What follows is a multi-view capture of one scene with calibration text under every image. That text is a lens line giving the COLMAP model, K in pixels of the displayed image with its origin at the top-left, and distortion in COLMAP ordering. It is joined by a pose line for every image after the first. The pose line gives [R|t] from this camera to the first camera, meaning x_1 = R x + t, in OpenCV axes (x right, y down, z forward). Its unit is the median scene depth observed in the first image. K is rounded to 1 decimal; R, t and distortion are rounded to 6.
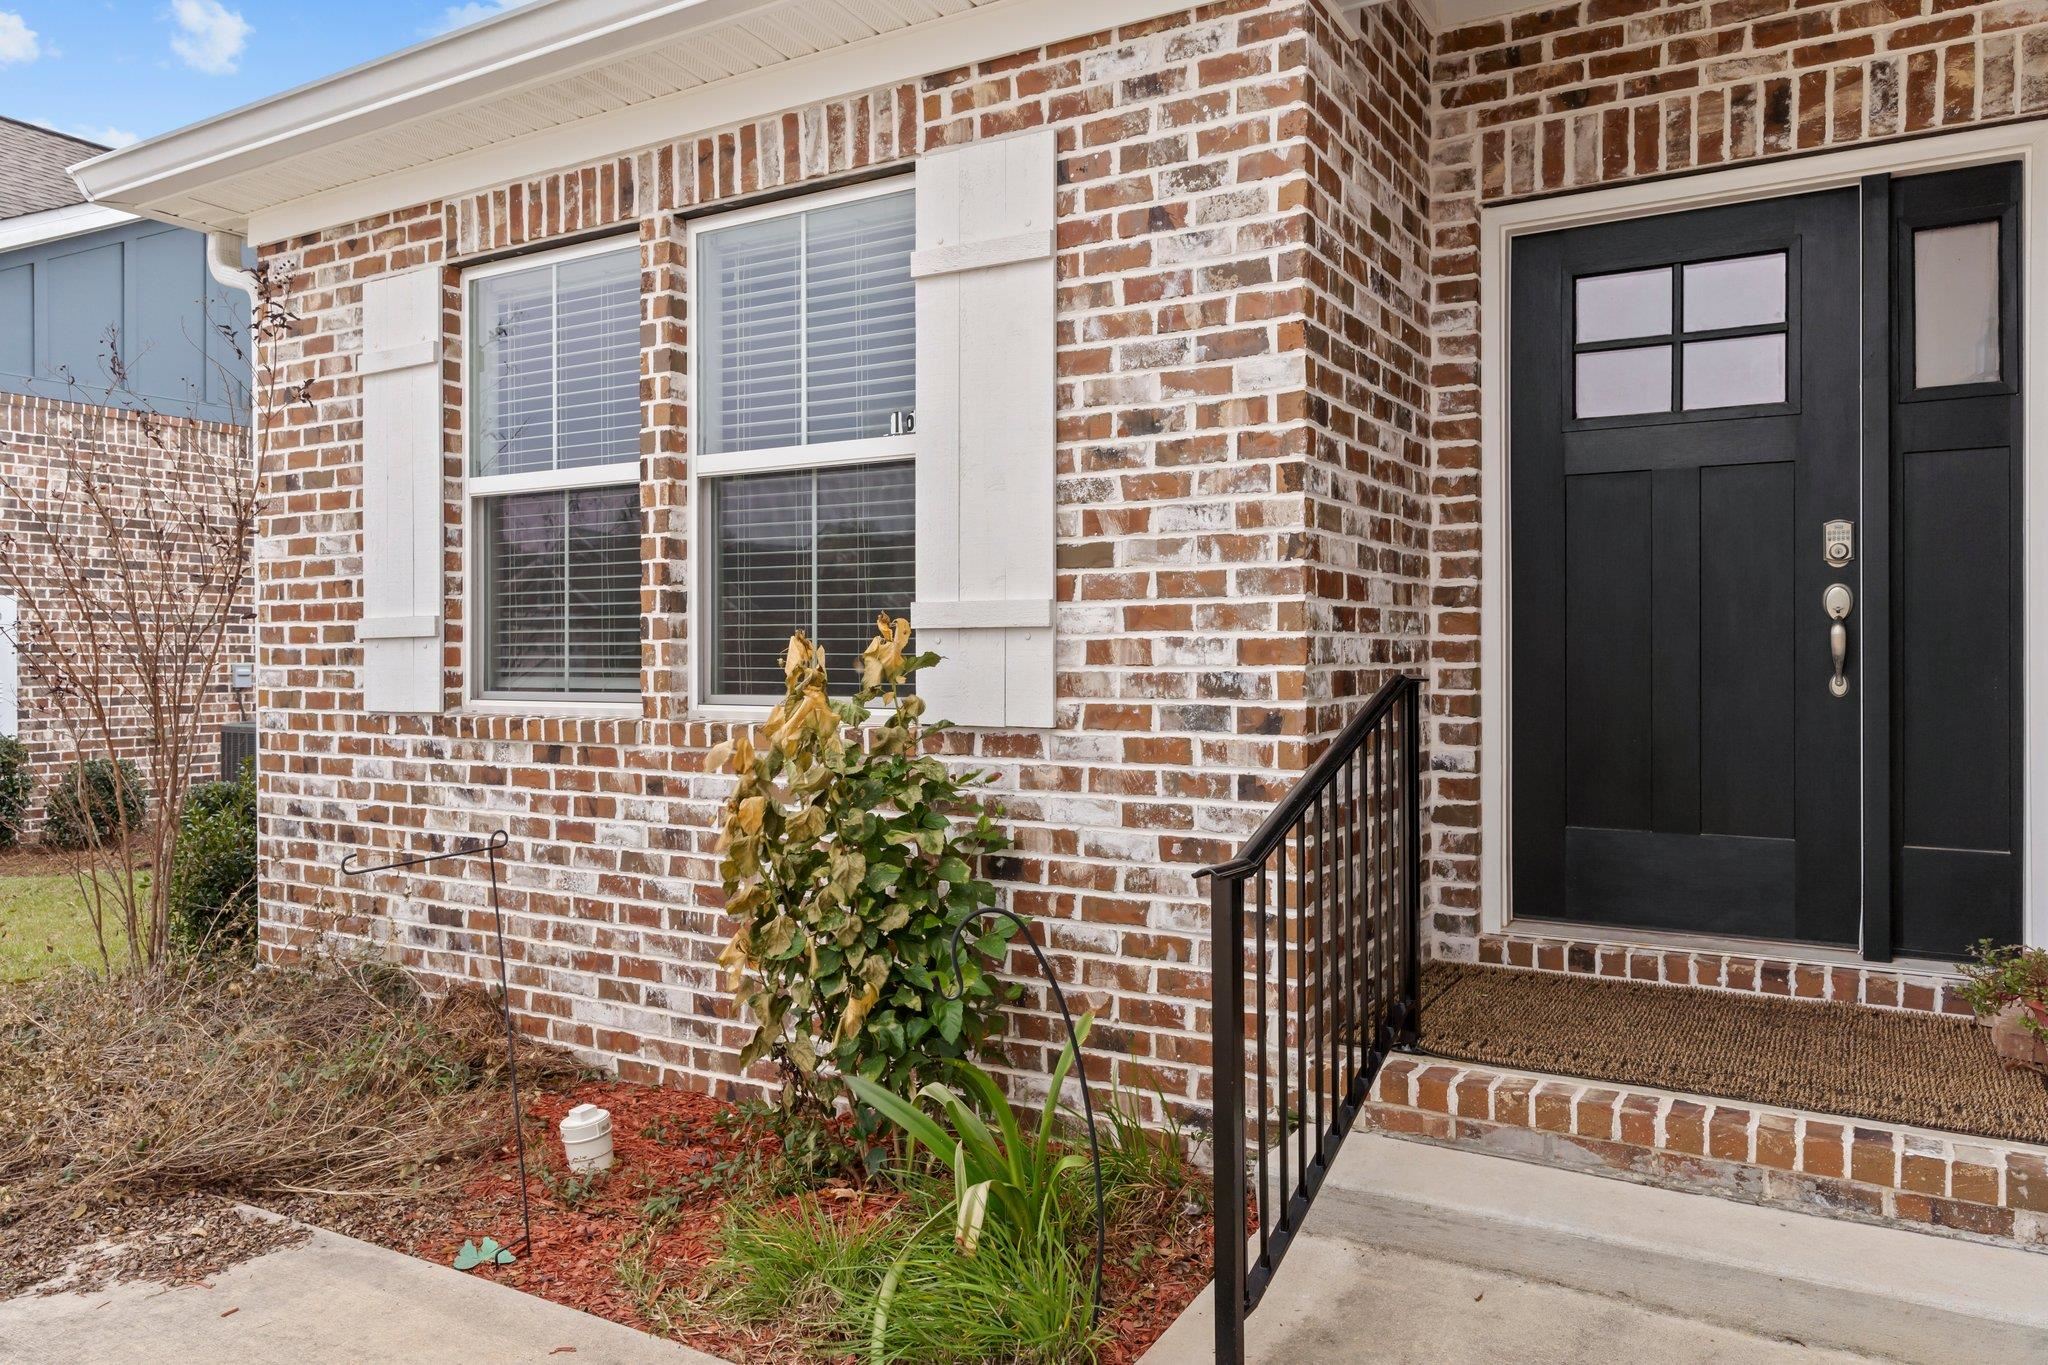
lens RADIAL K [[1411.1, 0, 1018.3], [0, 1411.1, 669.4], [0, 0, 1]] dist [-0.005265, 0.008673]
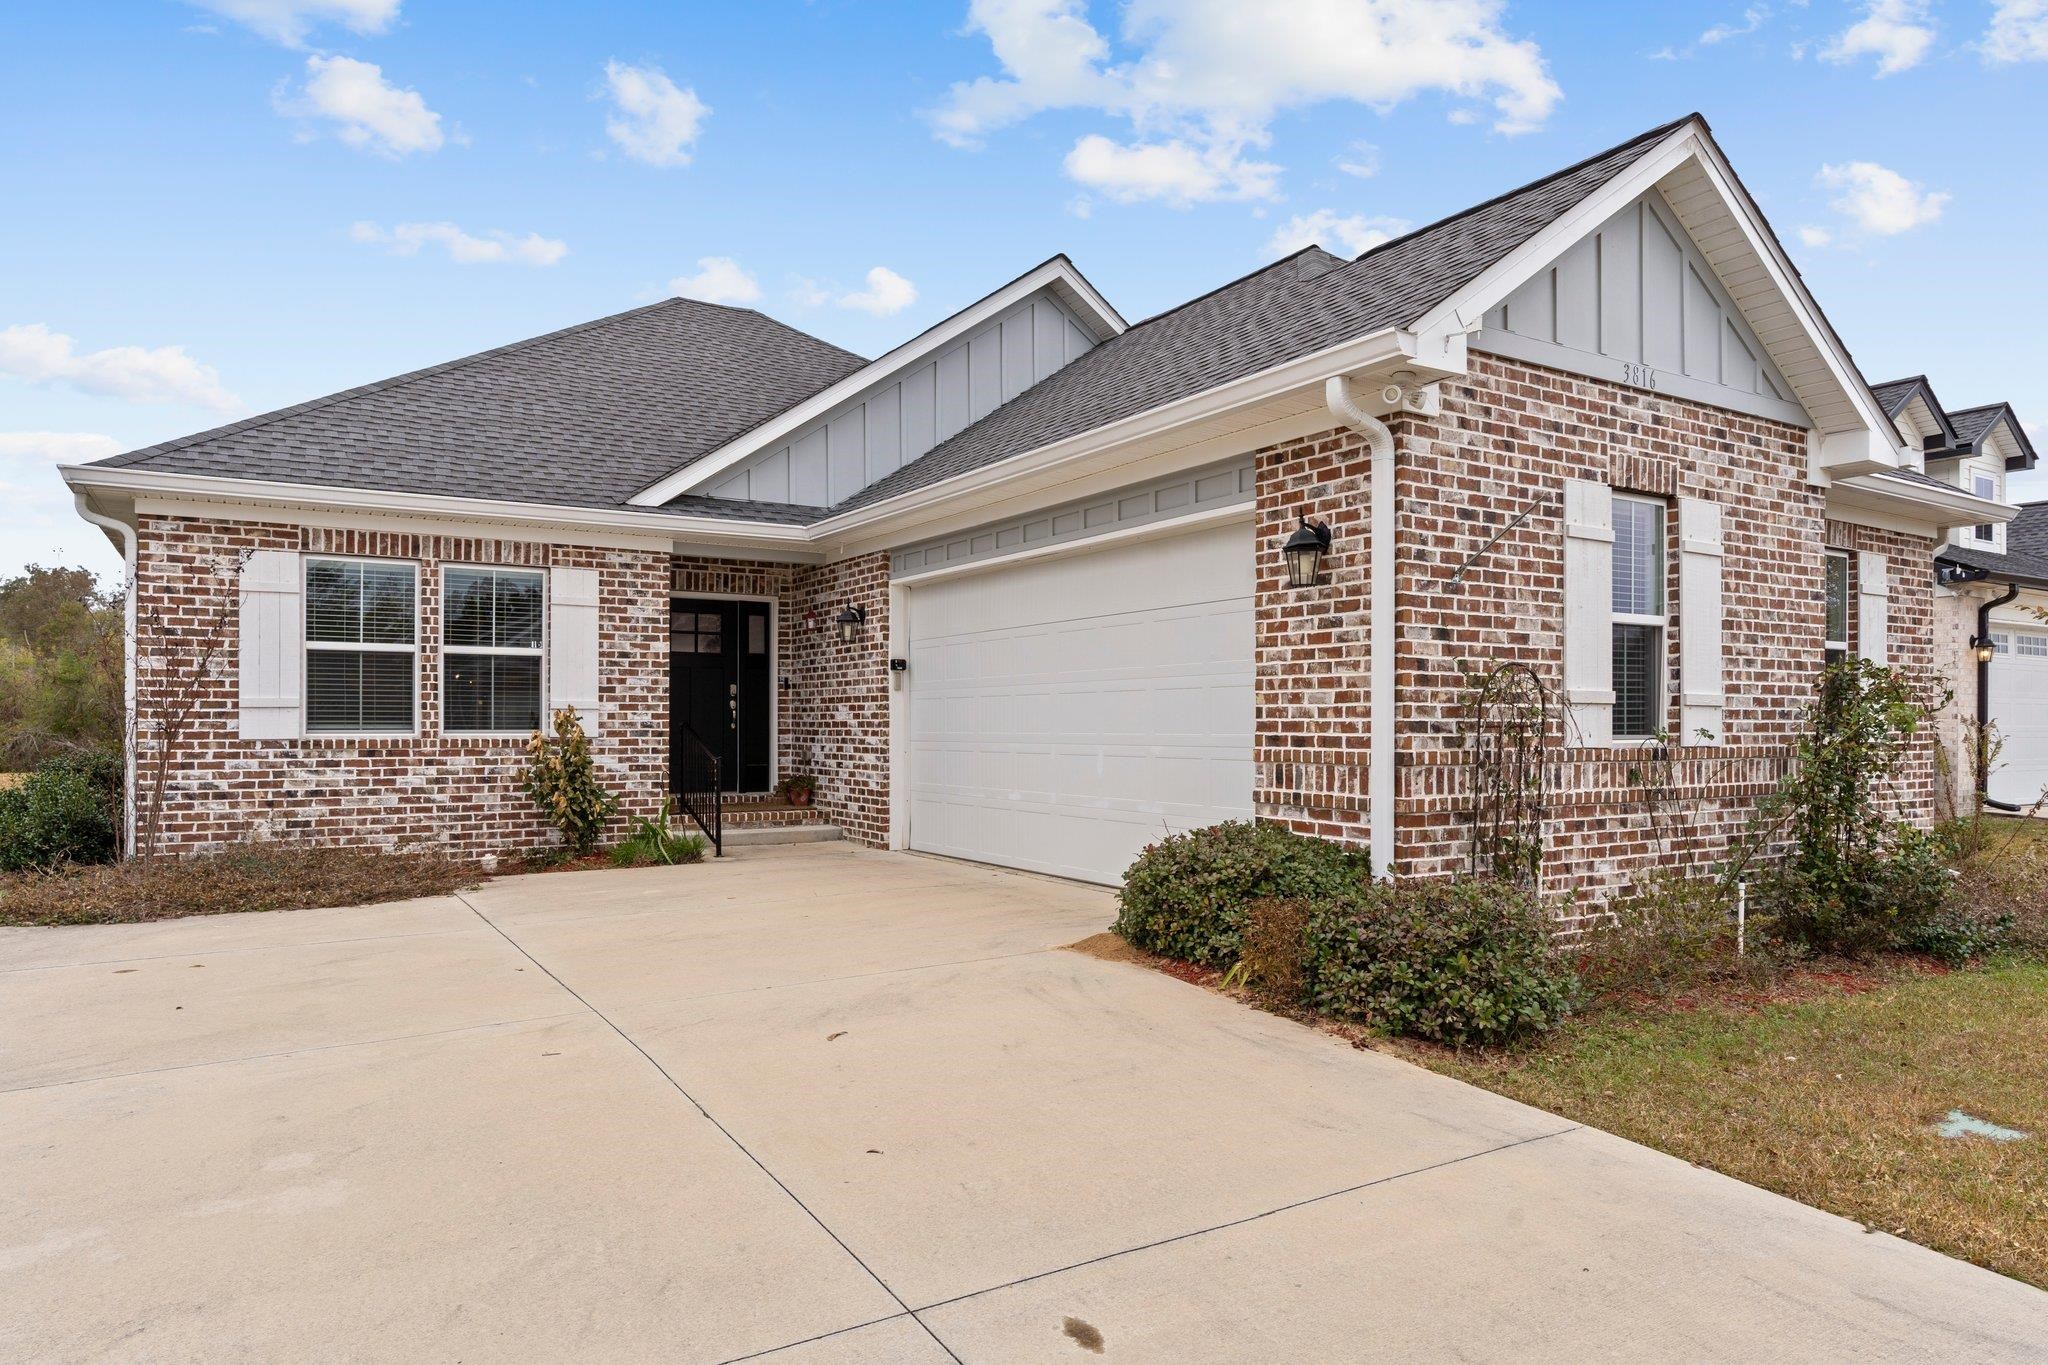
lens RADIAL K [[1289.9, 0, 1041.5], [0, 1289.9, 714.7], [0, 0, 1]] dist [-0.007407, 0.001477]
pose [[0.451185, 0.009225, 0.892383, -2.269601], [0.005326, 0.999901, -0.013029, 0.031686], [-0.892415, 0.010632, 0.451091, -1.410346]]
